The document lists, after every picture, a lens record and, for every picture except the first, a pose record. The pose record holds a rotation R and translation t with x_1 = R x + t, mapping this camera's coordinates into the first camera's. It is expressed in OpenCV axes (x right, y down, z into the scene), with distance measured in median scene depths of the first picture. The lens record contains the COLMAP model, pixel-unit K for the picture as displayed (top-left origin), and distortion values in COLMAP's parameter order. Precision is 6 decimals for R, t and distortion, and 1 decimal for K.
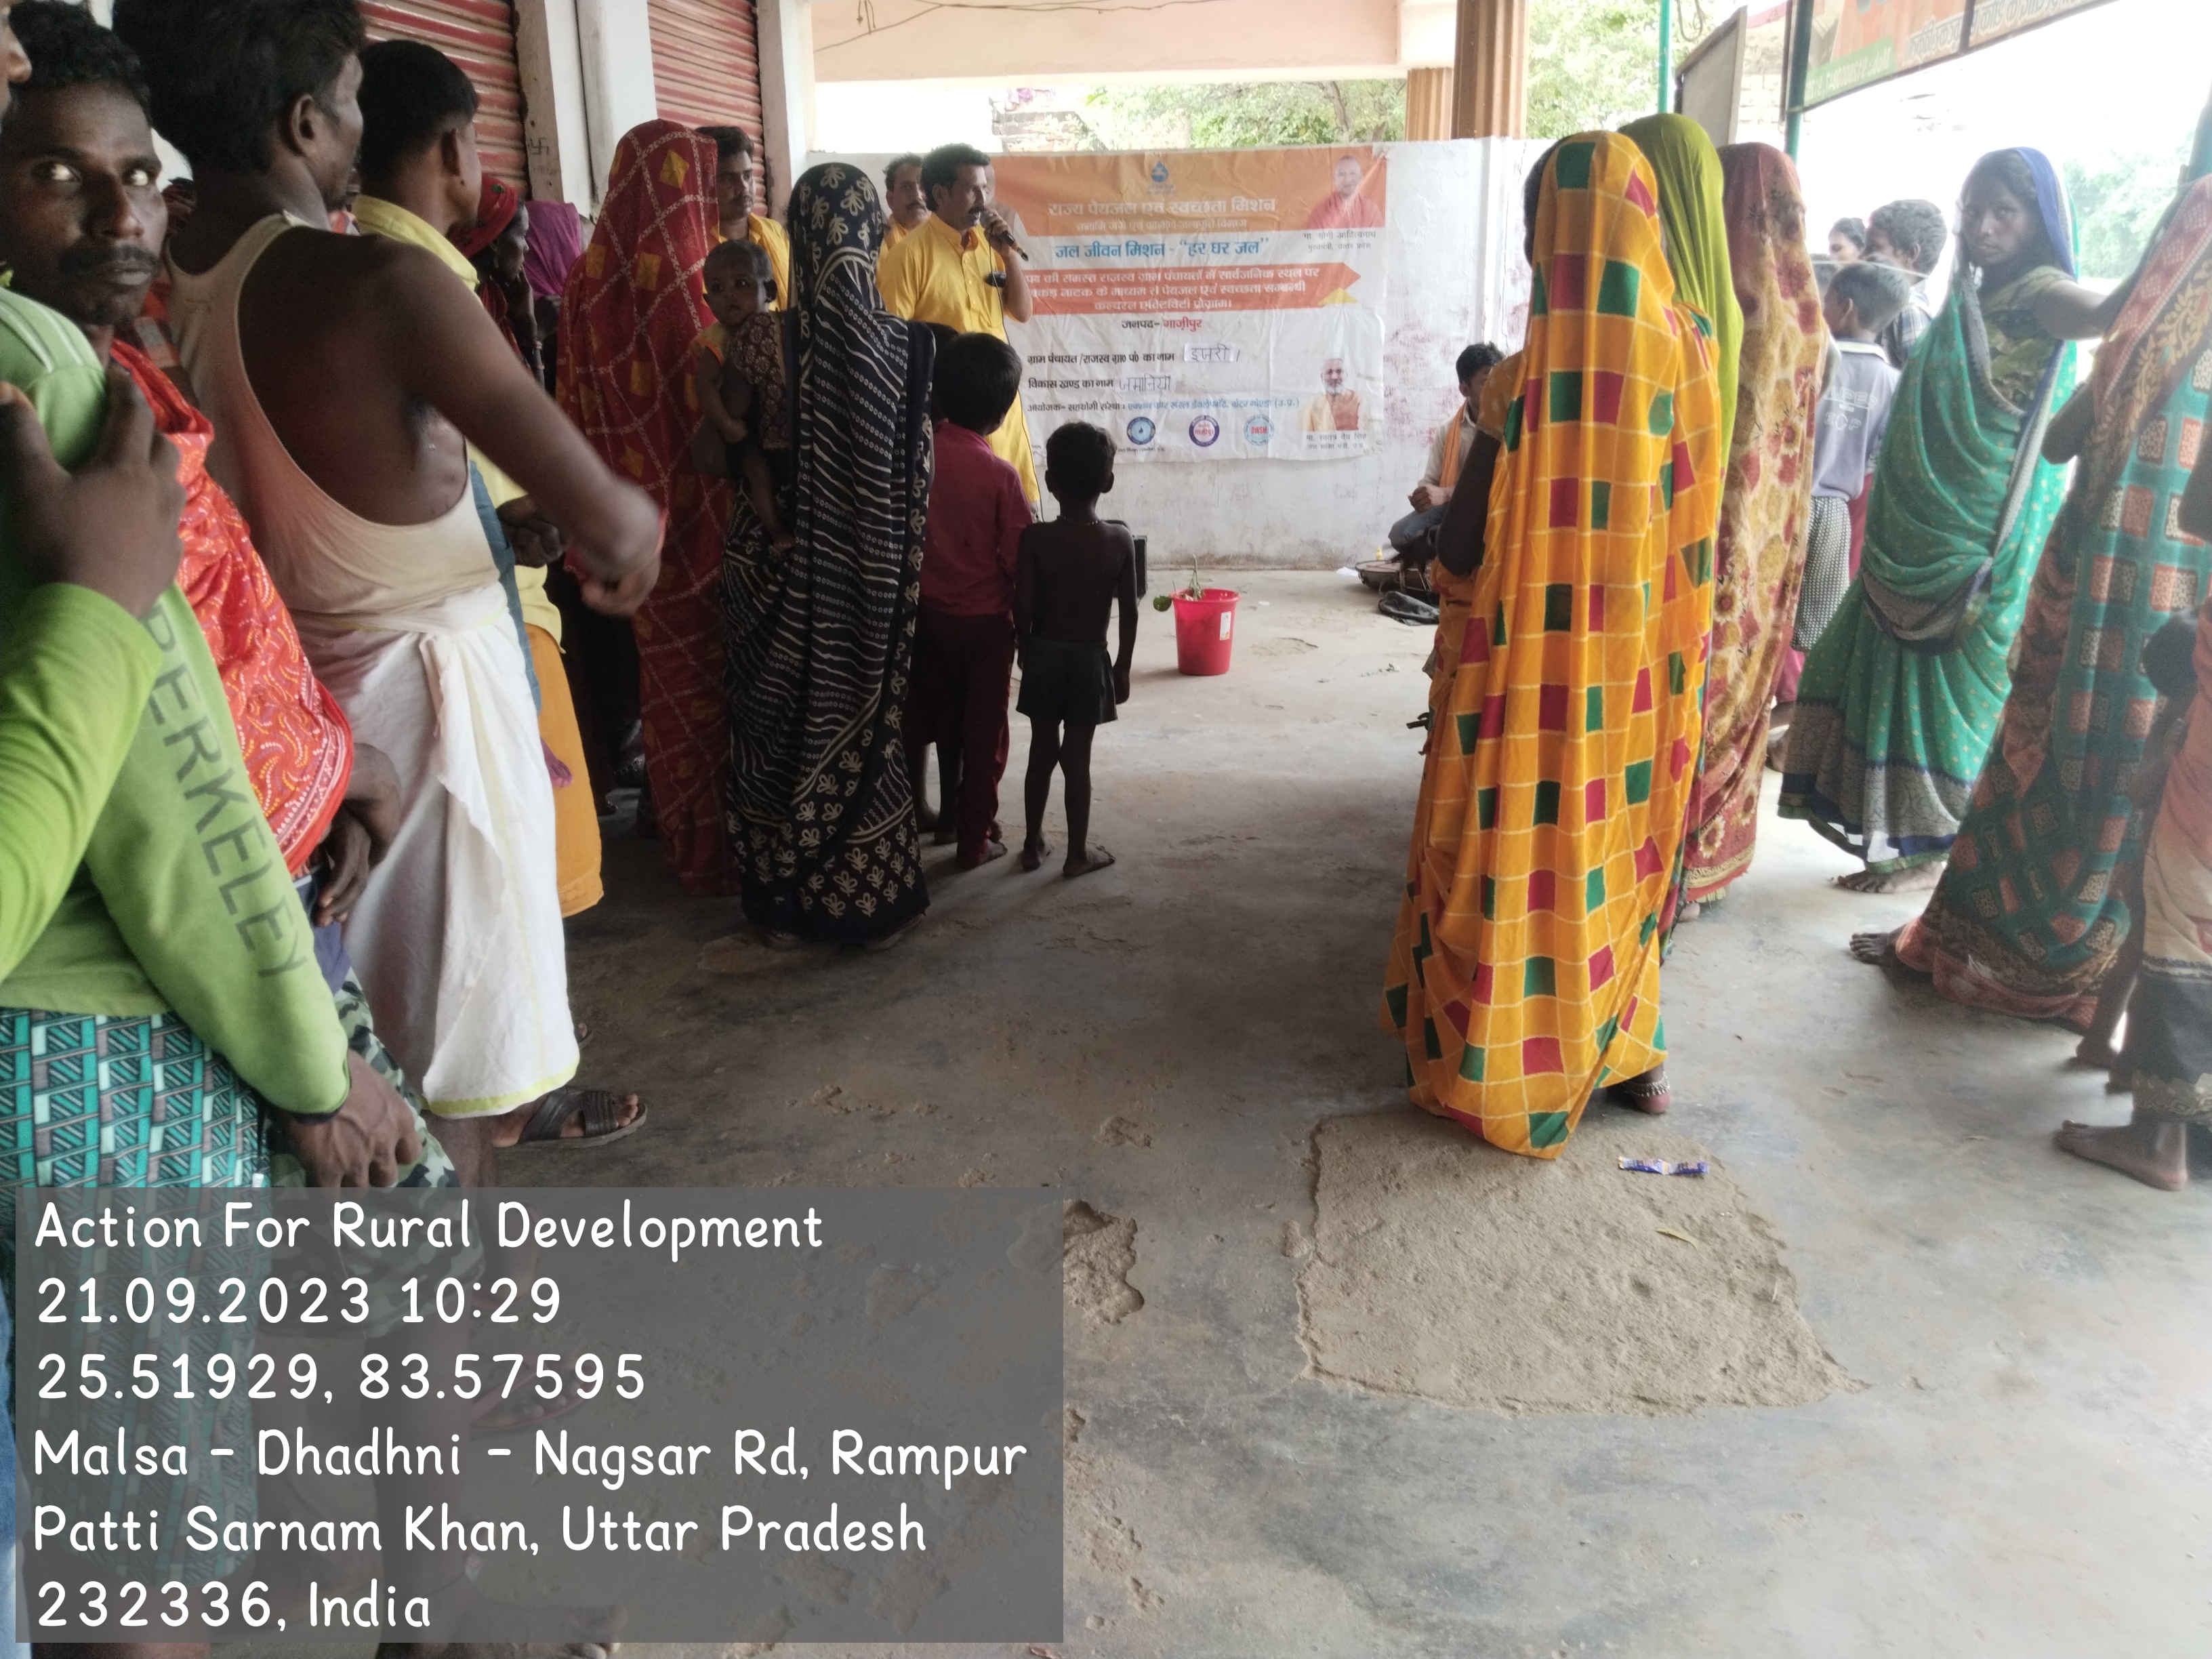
lens RADIAL K [[1691.2, 0, 1106.0], [0, 1691.2, 829.5], [0, 0, 1]] dist [0.049503, -0.136680]
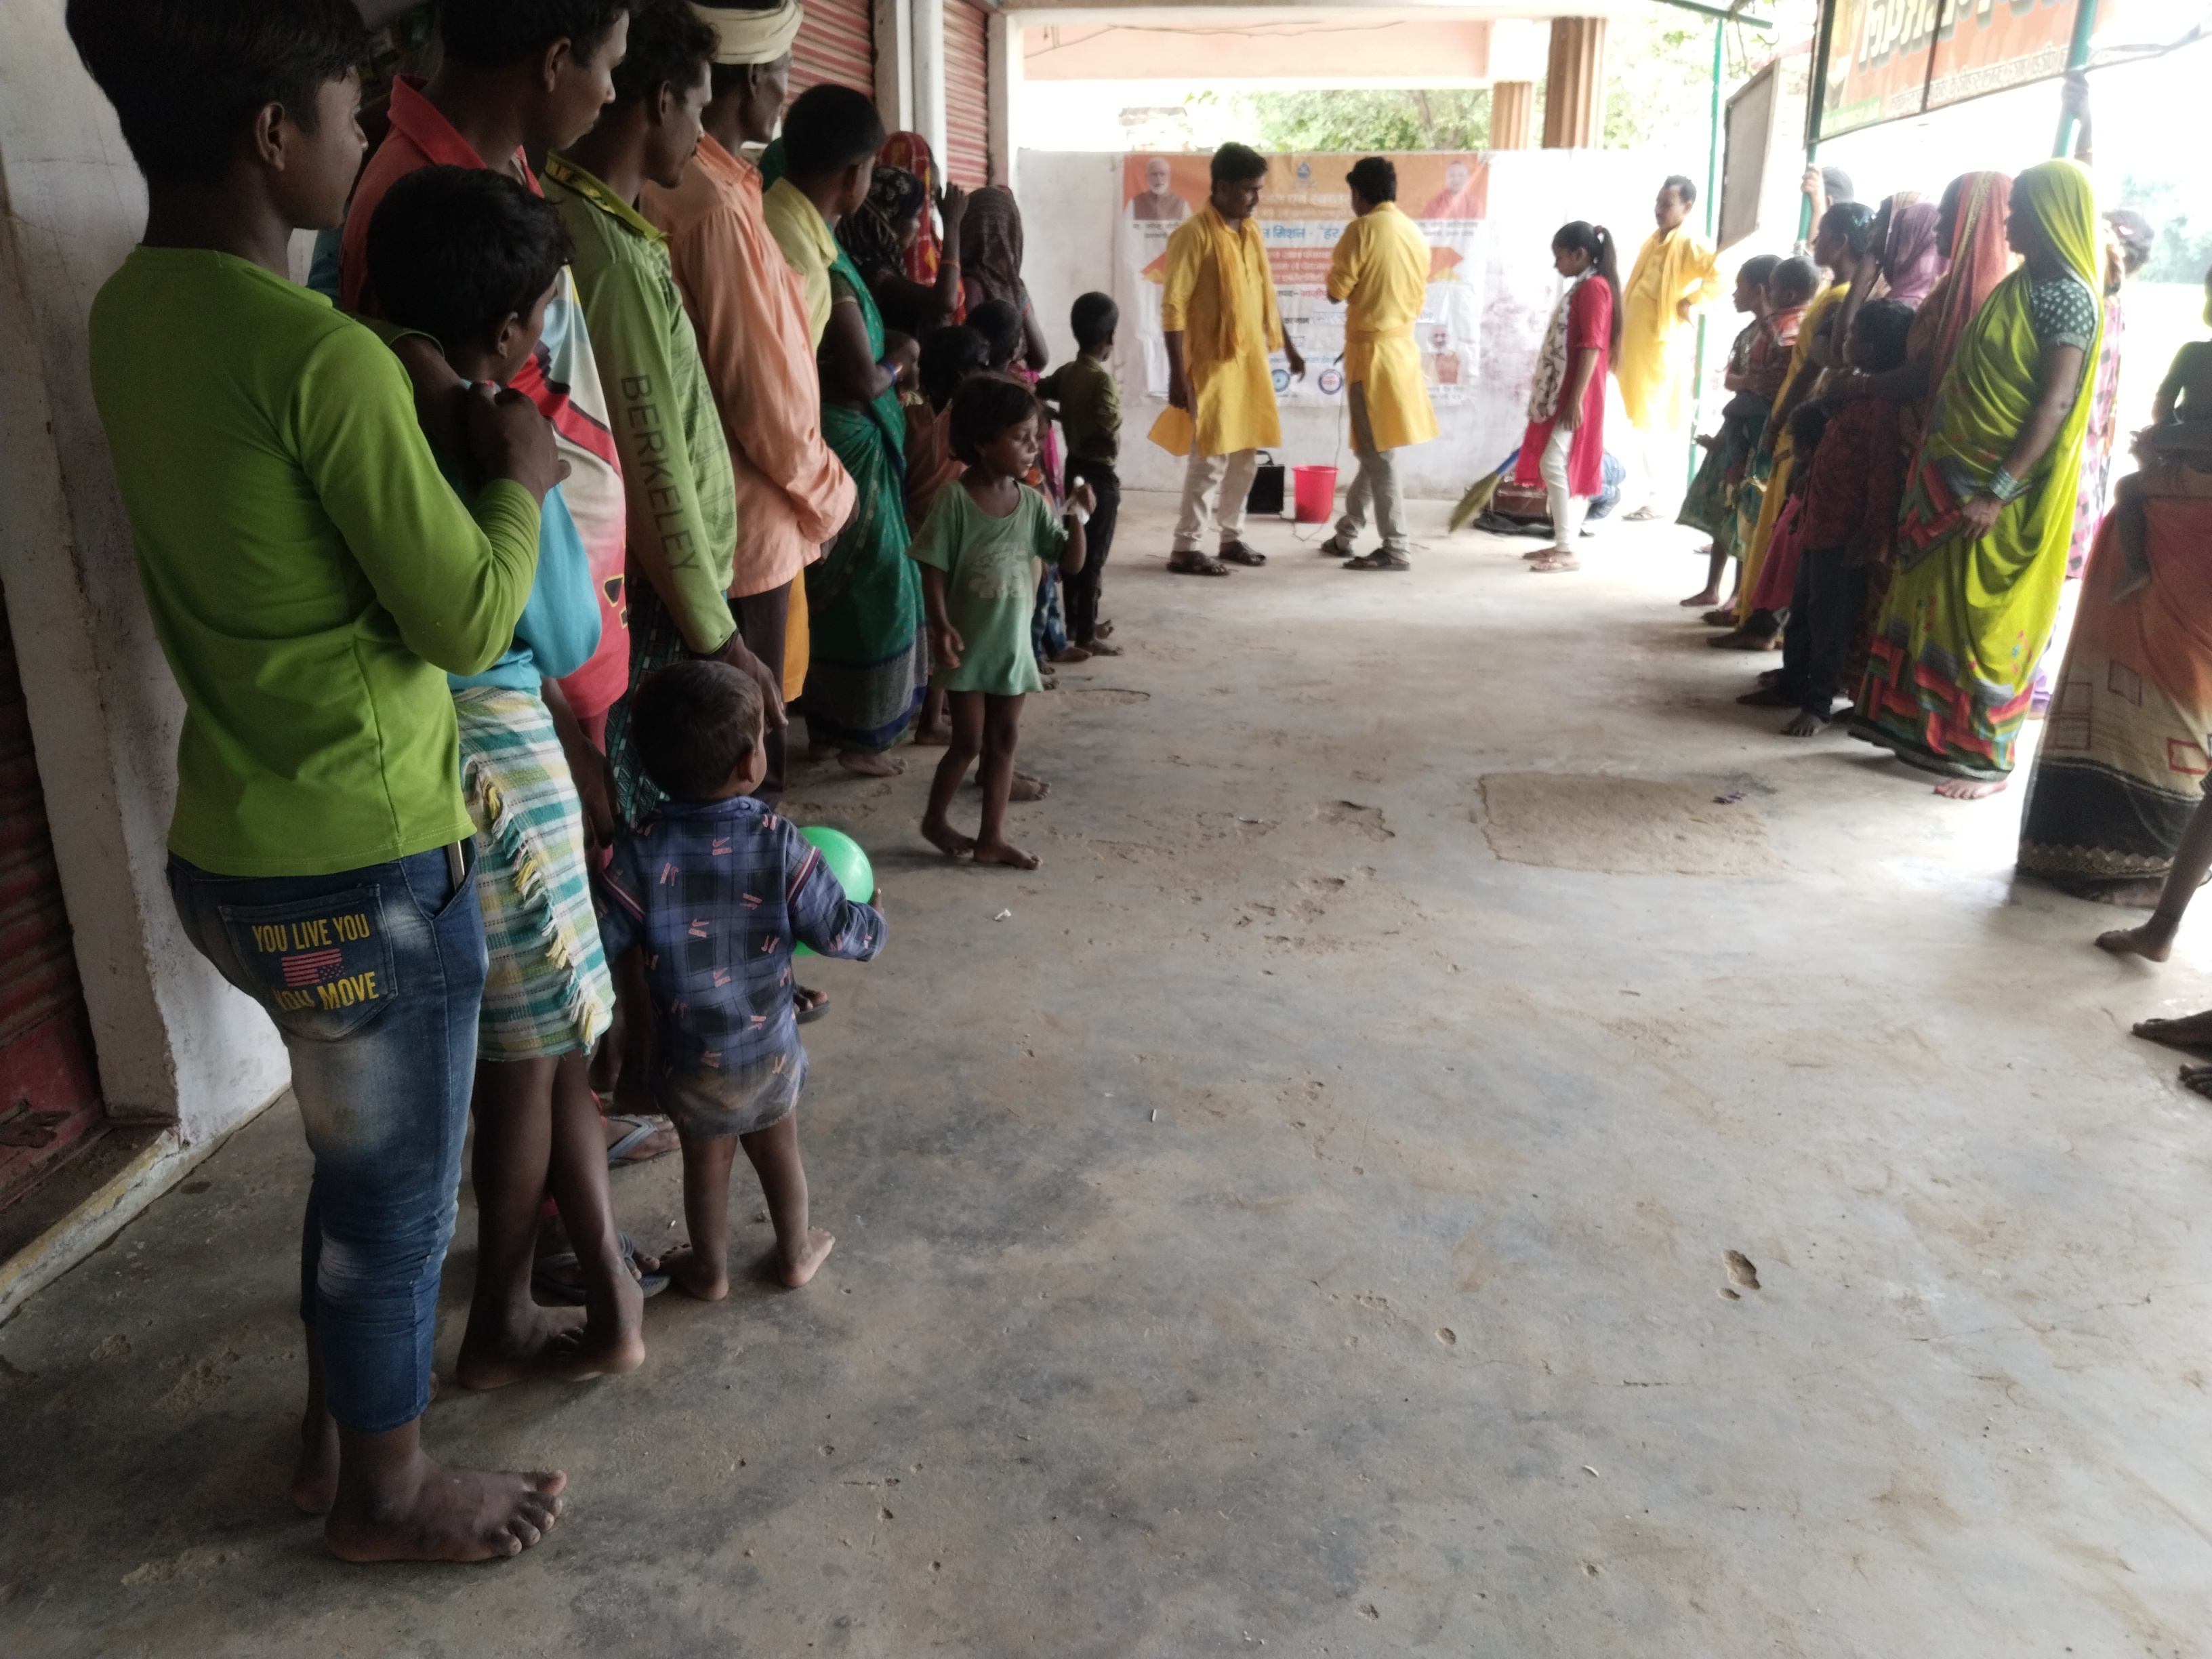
lens RADIAL K [[1662.5, 0, 1106.0], [0, 1662.5, 829.5], [0, 0, 1]] dist [0.025987, -0.124139]
pose [[0.999392, 0.028138, -0.020599, -0.109964], [-0.027794, 0.999472, 0.016805, 0.113118], [0.021061, -0.016222, 0.999647, -0.328716]]
